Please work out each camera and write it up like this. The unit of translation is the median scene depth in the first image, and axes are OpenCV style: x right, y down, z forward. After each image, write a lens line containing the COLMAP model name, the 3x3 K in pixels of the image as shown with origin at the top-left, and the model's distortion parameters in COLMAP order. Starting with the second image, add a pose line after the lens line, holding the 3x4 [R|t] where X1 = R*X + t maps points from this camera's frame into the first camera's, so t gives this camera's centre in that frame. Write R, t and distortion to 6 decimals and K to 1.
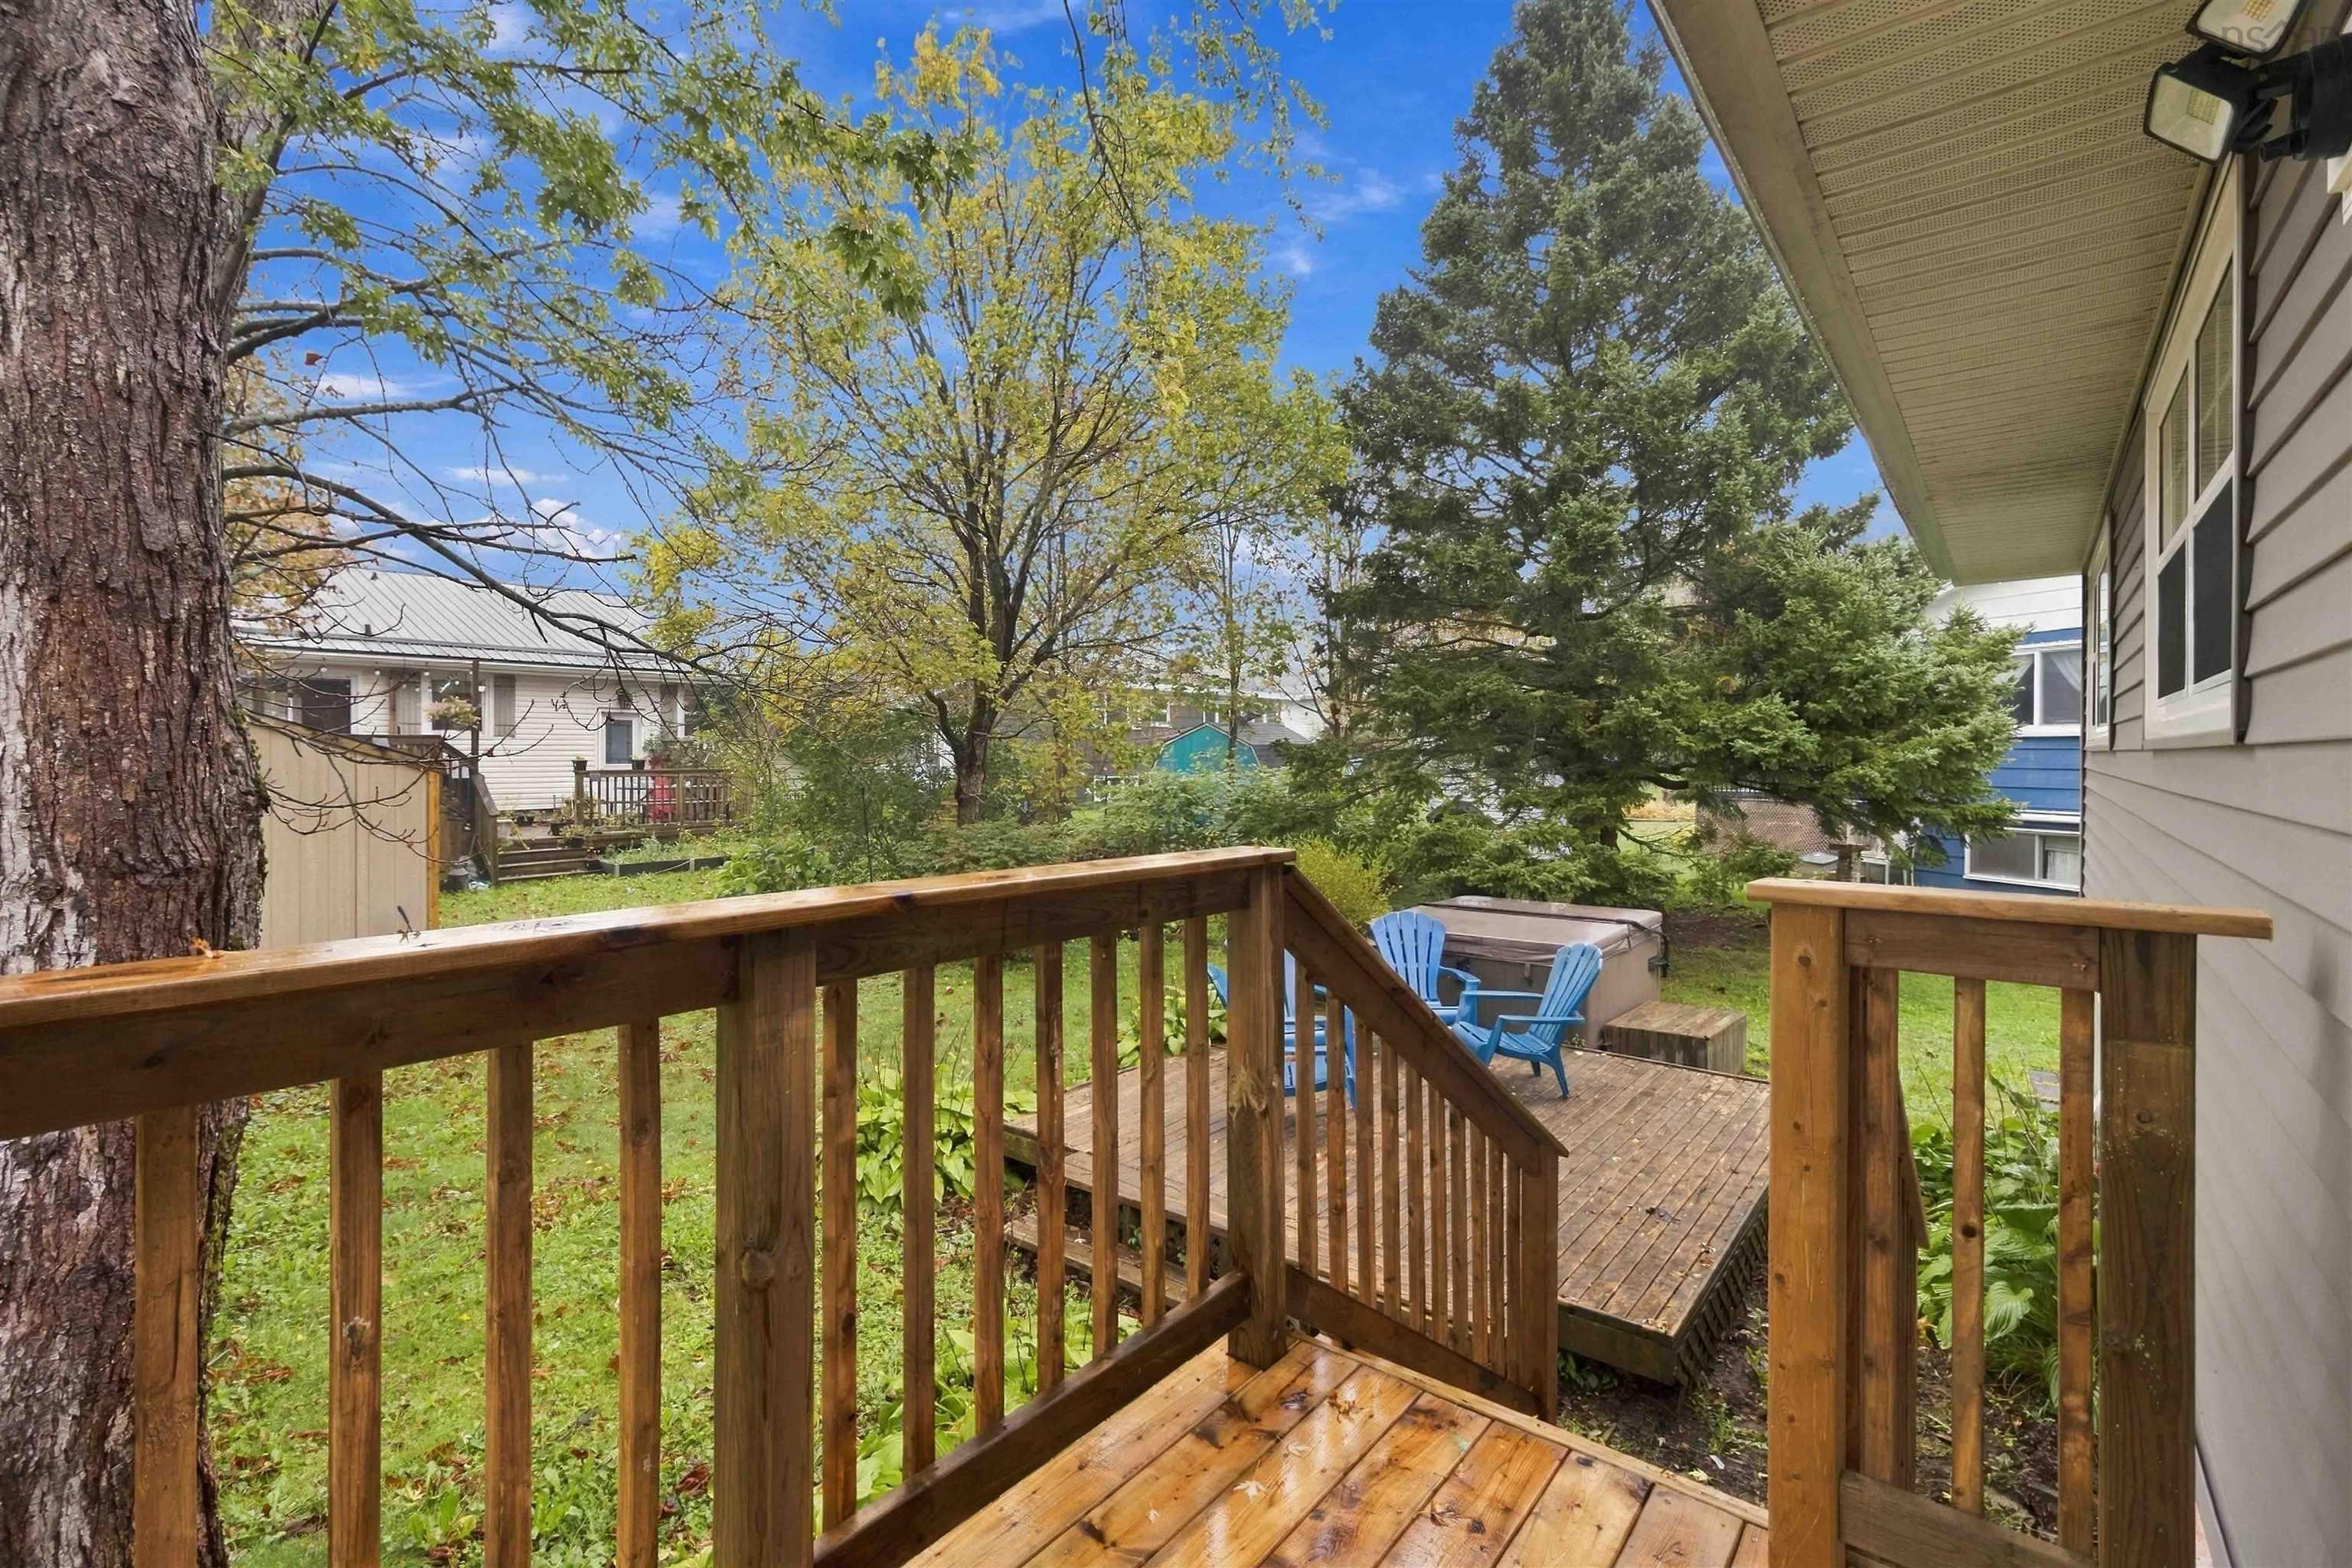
lens RADIAL K [[1088.6, 0, 1181.4], [0, 1088.6, 765.2], [0, 0, 1]] dist [0.001549, 0.000624]
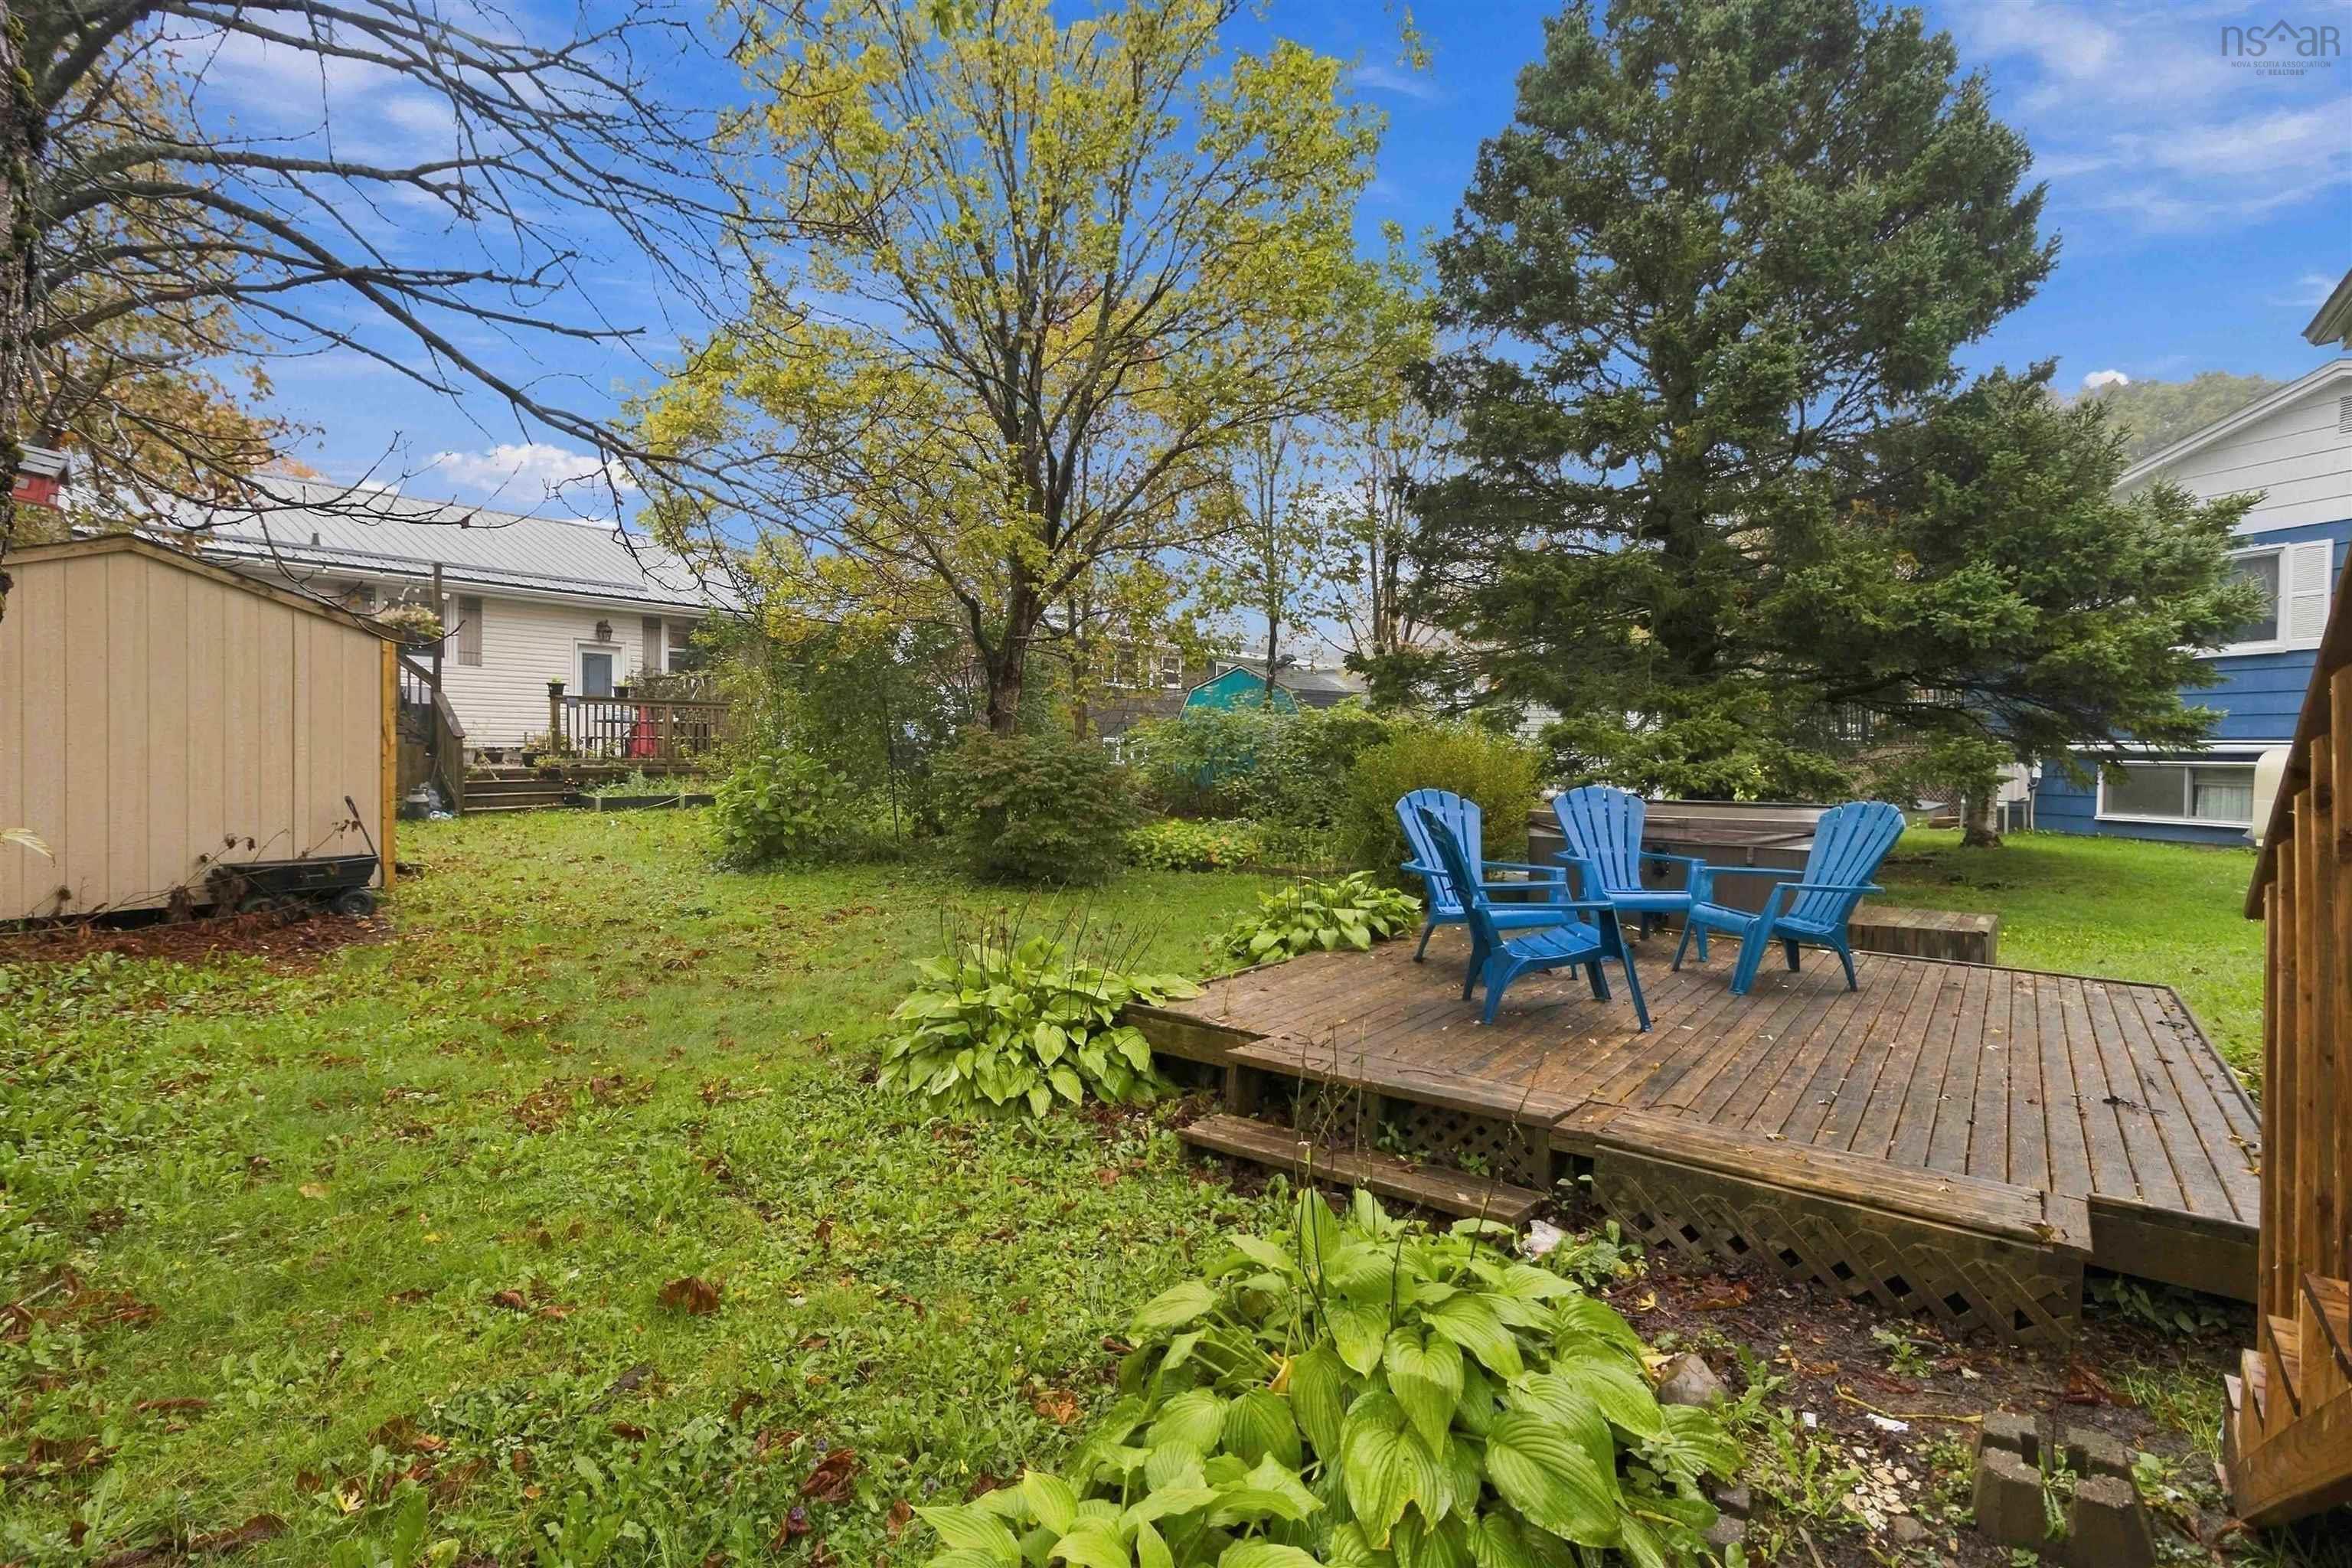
lens RADIAL K [[1088.6, 0, 1171.1], [0, 1088.6, 782.9], [0, 0, 1]] dist [0.001549, 0.000624]
pose [[0.999779, 0.007832, 0.019502, -0.102027], [-0.008026, 0.999919, 0.009897, 0.101024], [-0.019423, -0.010052, 0.999761, 0.151522]]
